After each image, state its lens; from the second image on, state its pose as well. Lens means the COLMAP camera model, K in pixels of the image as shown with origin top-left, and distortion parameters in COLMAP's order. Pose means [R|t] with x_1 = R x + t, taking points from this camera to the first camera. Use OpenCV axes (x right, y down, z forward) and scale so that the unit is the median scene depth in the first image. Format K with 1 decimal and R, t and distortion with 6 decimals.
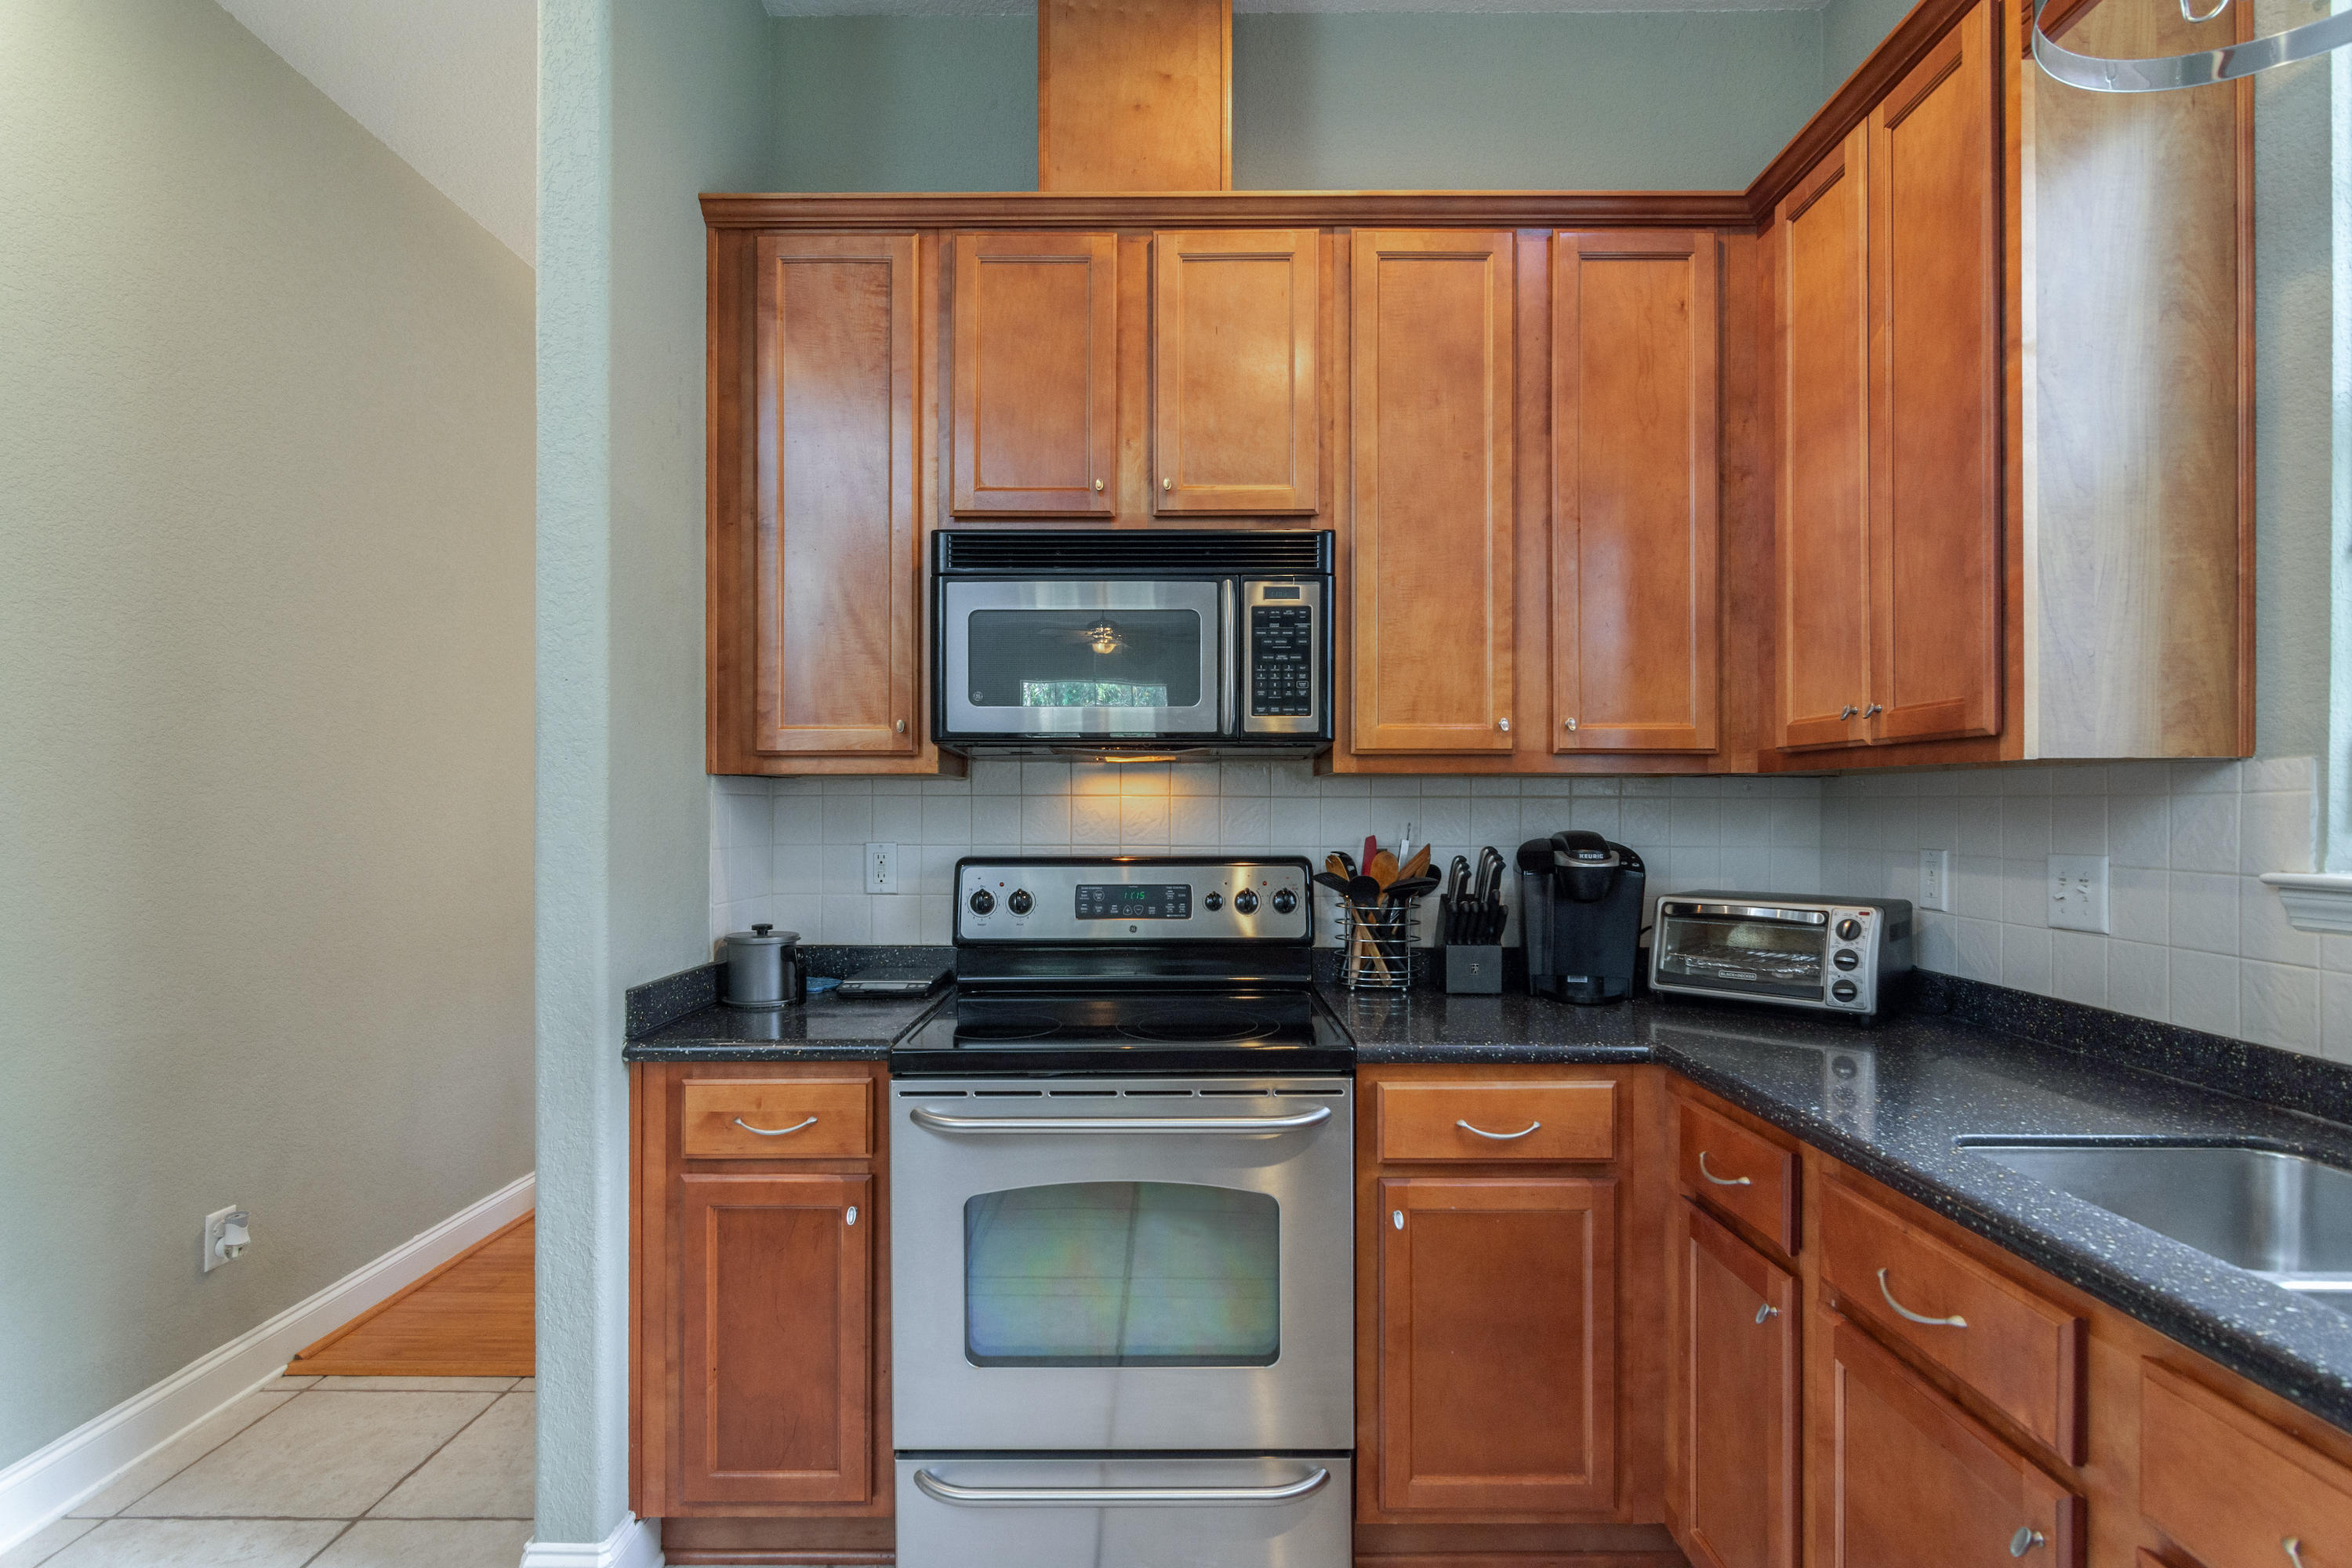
lens RADIAL K [[1119.9, 0, 1181.4], [0, 1119.9, 808.1], [0, 0, 1]] dist [-0.003316, -0.000444]
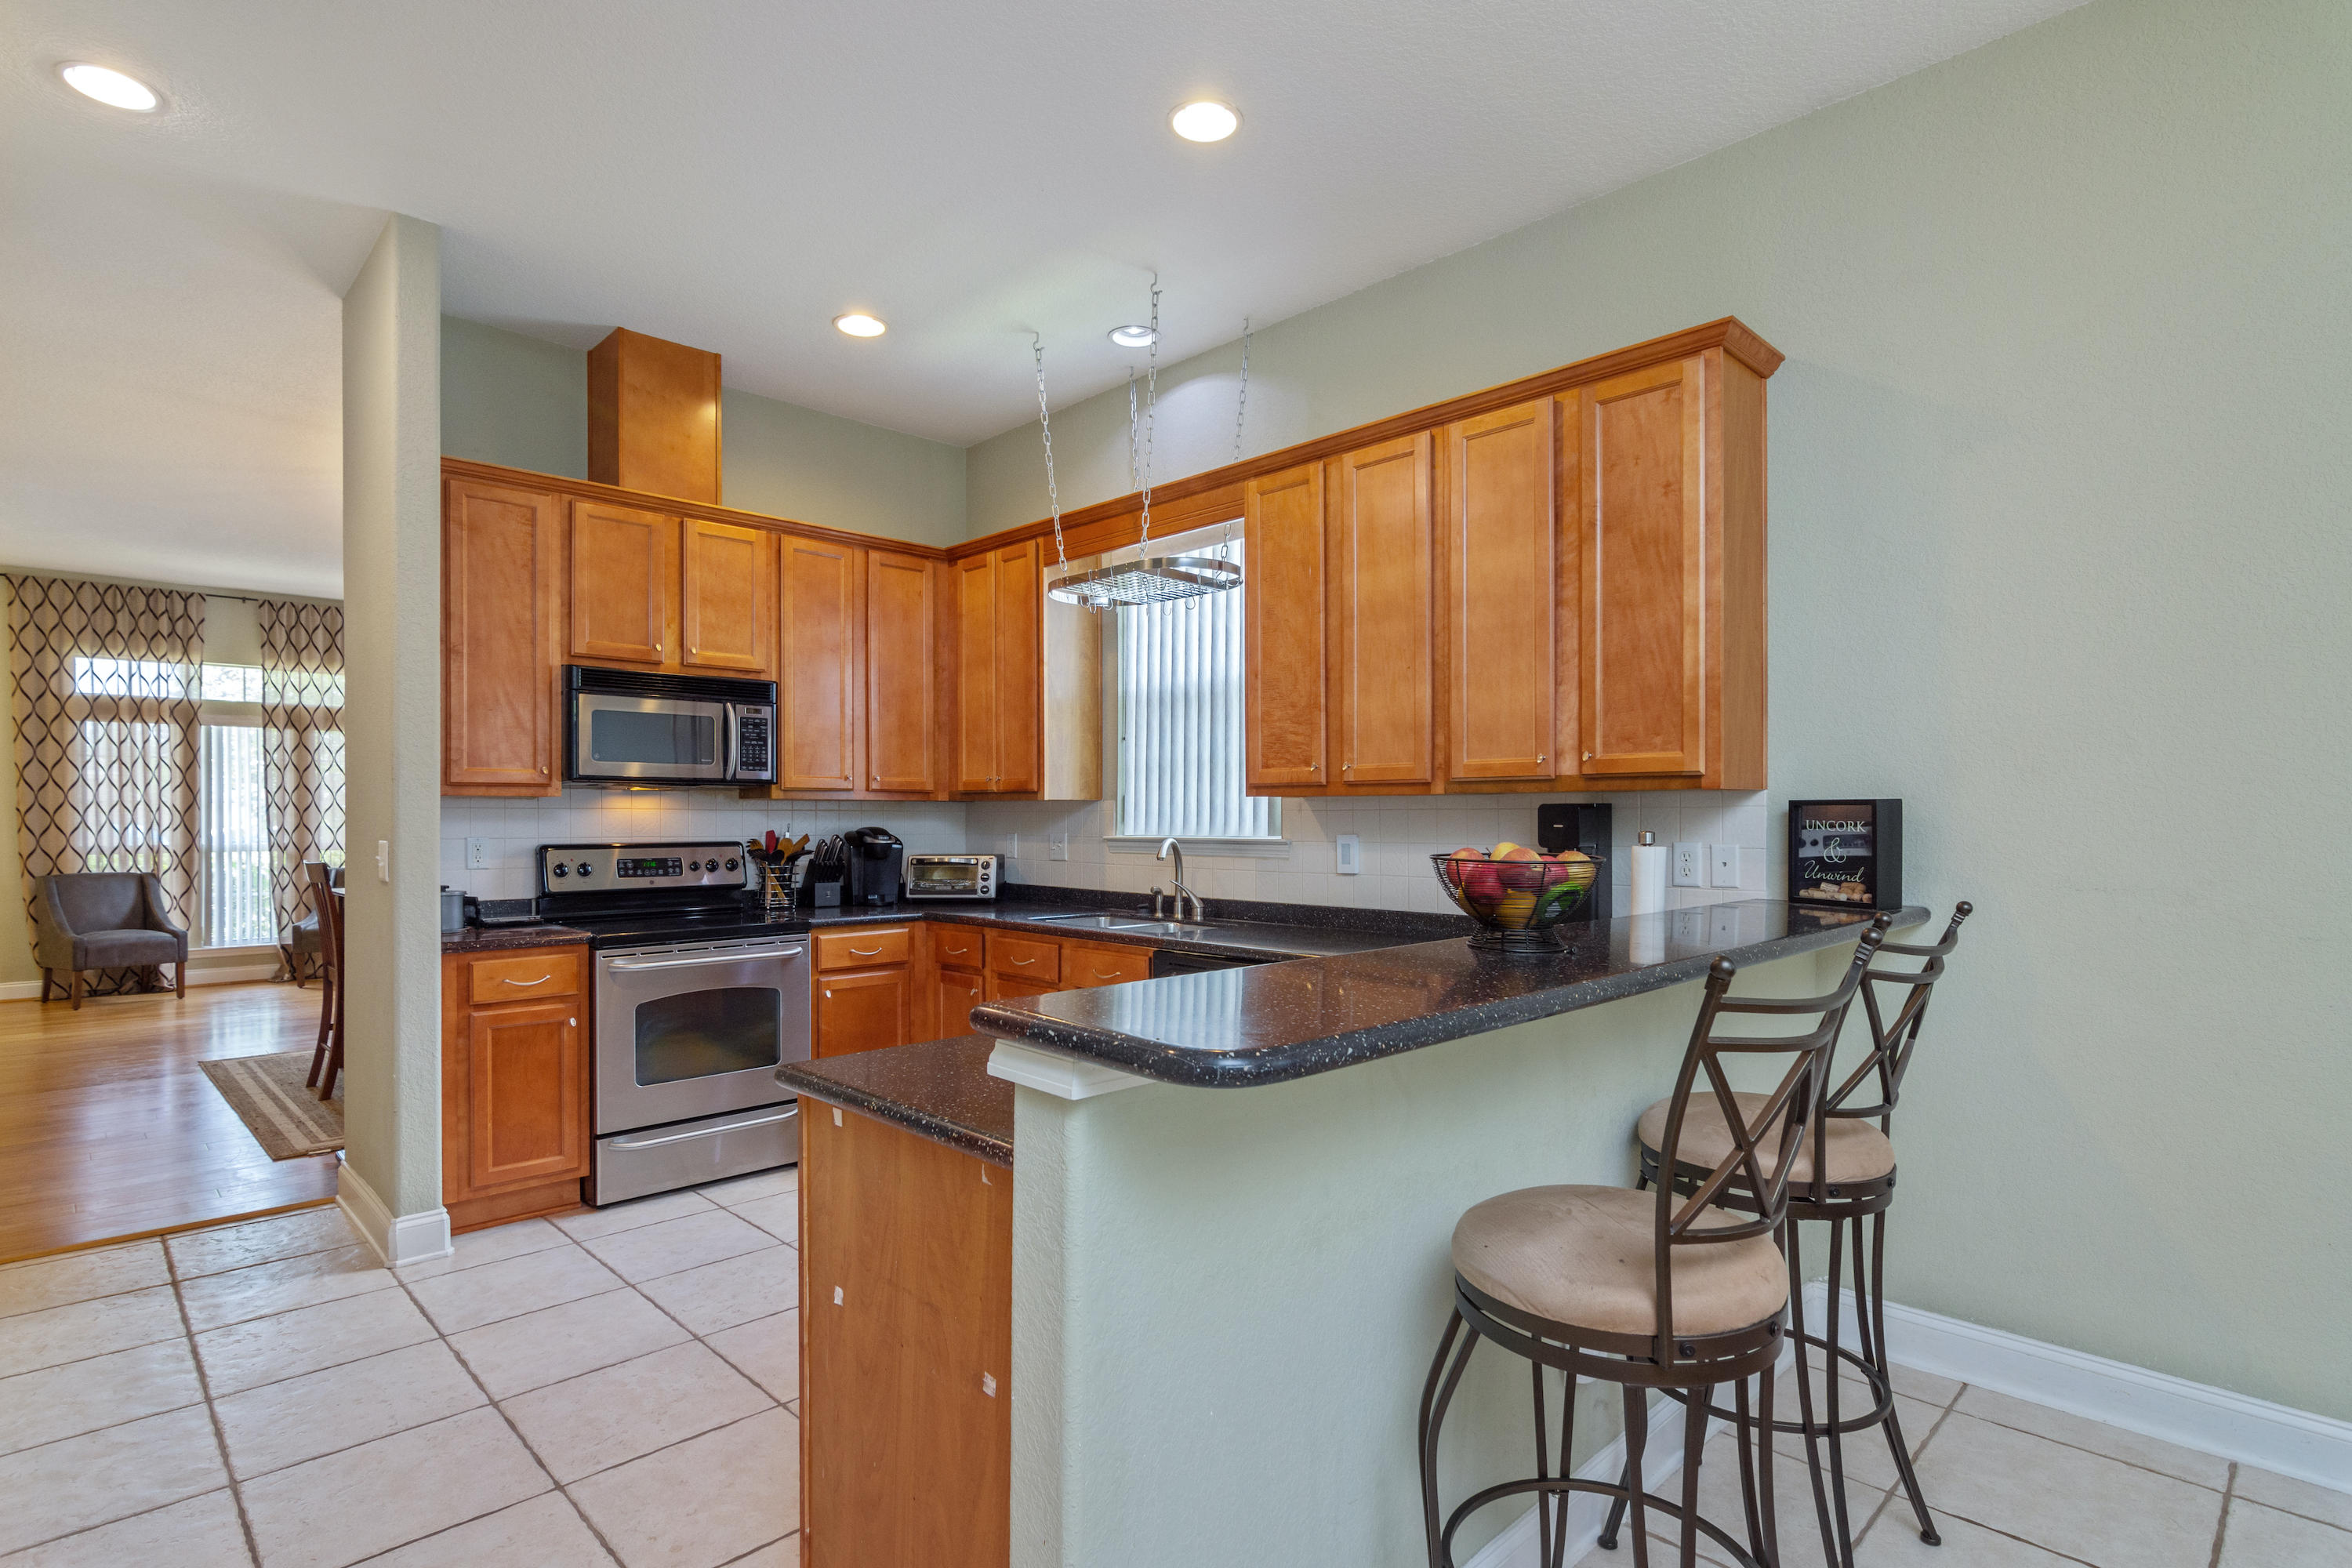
lens RADIAL K [[1163.5, 0, 1169.9], [0, 1163.5, 821.7], [0, 0, 1]] dist [-0.000494, -0.000448]
pose [[0.716102, -0.003253, 0.697988, -0.844859], [-0.000293, 0.999988, 0.004961, -0.000201], [-0.697995, -0.003757, 0.716092, -1.048791]]
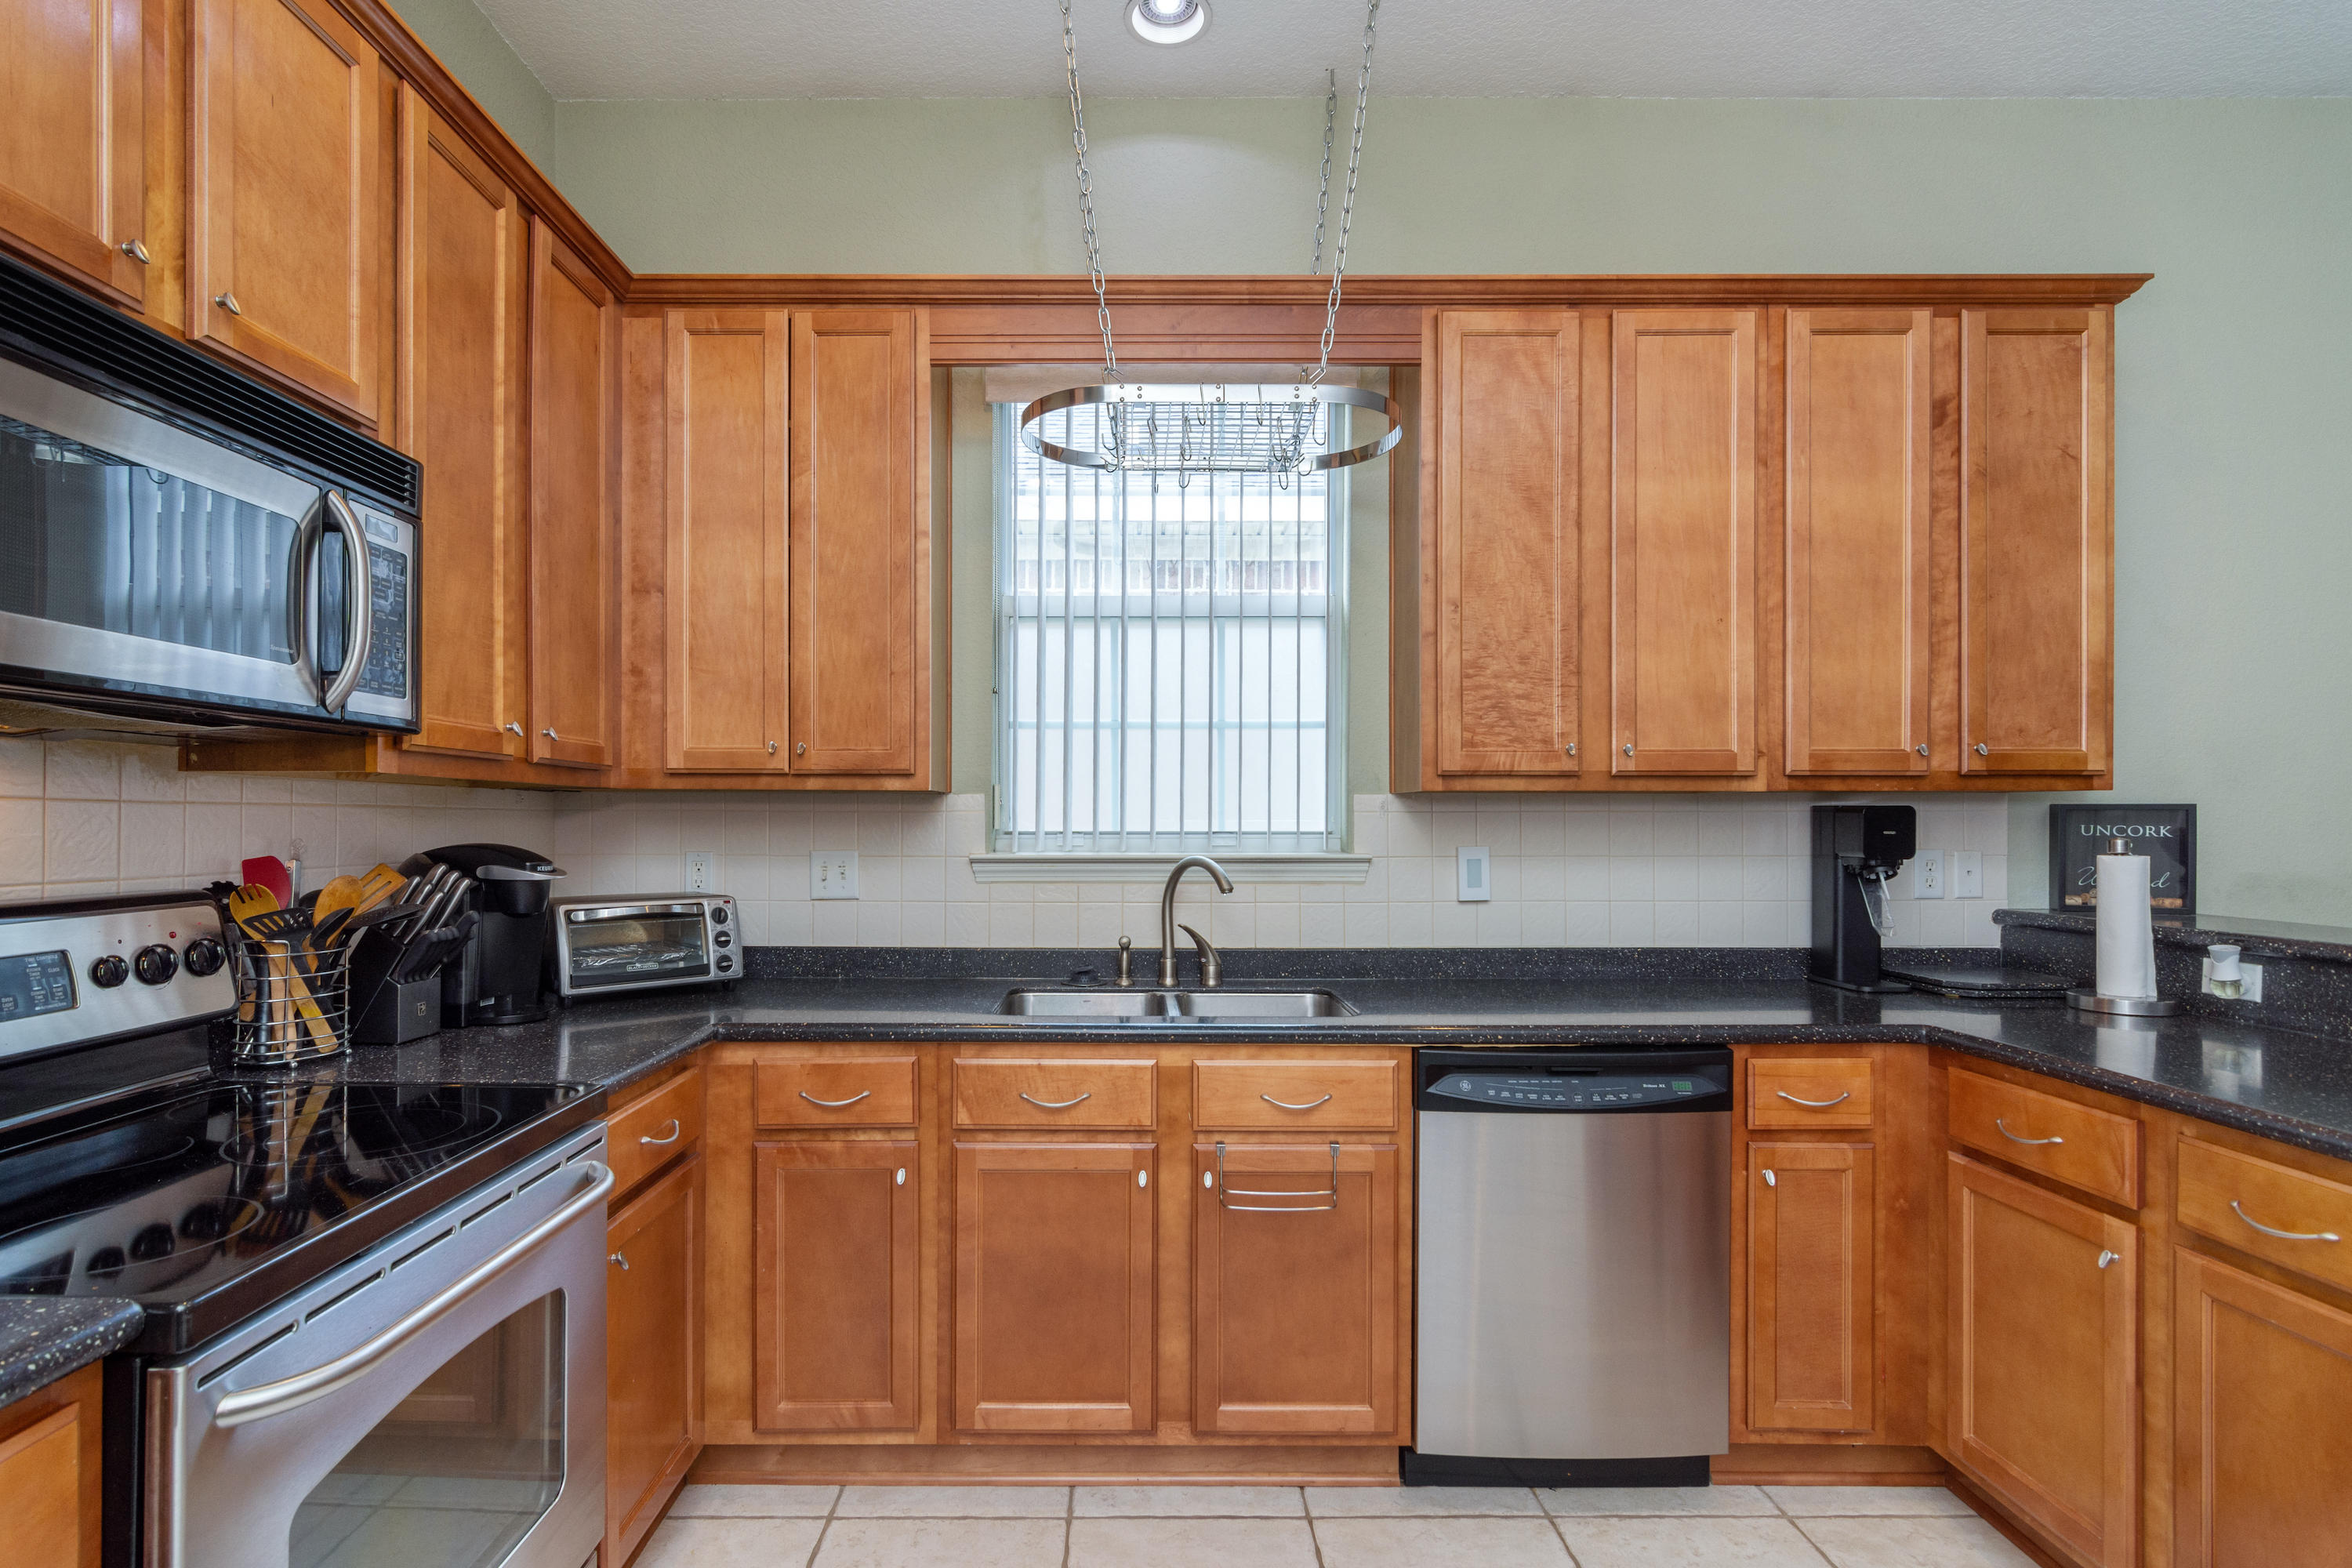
lens RADIAL K [[1151.6, 0, 1125.0], [0, 1151.6, 815.0], [0, 0, 1]] dist [-0.000633, -0.000074]
pose [[0.002313, 0.005782, 0.999981, -0.661977], [-0.000677, 0.999983, -0.005780, 0.001792], [-0.999997, -0.000663, 0.002317, 0.501774]]
